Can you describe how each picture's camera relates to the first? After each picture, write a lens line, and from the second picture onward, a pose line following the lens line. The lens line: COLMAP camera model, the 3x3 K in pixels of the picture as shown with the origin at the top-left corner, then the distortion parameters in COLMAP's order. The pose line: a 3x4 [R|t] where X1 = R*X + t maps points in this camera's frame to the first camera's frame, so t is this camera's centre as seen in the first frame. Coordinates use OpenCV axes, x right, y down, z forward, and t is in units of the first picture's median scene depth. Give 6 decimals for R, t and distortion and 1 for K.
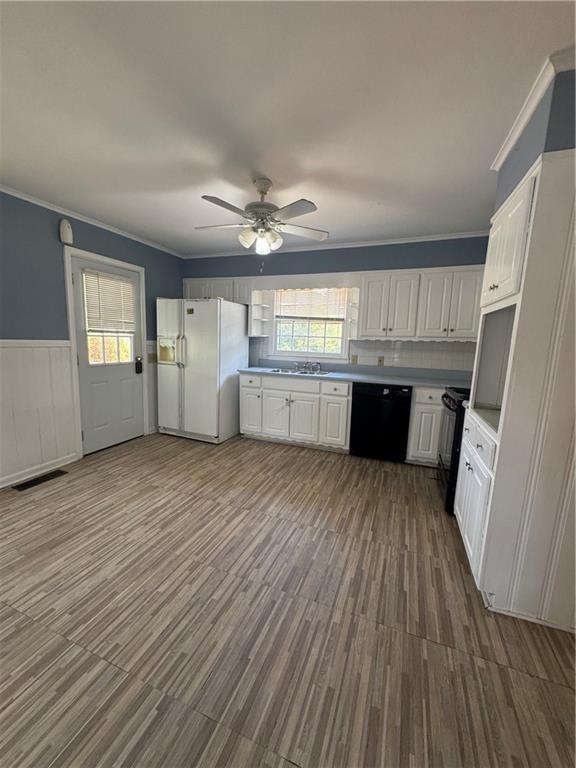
lens RADIAL K [[308.4, 0, 285.9], [0, 308.4, 384.2], [0, 0, 1]] dist [-0.003084, 0.001000]
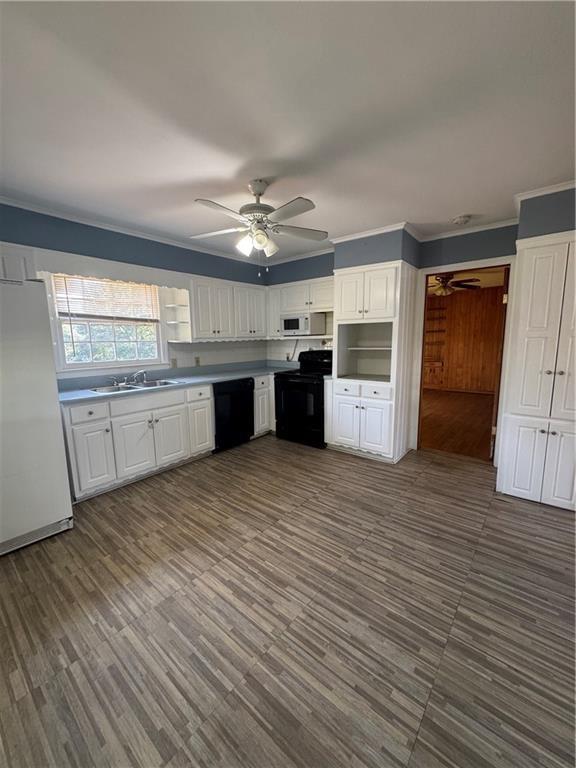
lens RADIAL K [[308.4, 0, 290.0], [0, 308.4, 384.0], [0, 0, 1]] dist [-0.003084, 0.001000]
pose [[0.300286, -0.174496, 0.937752, -0.949958], [0.163209, 0.978025, 0.129728, -0.135815], [-0.939783, 0.114094, 0.322166, 0.598117]]
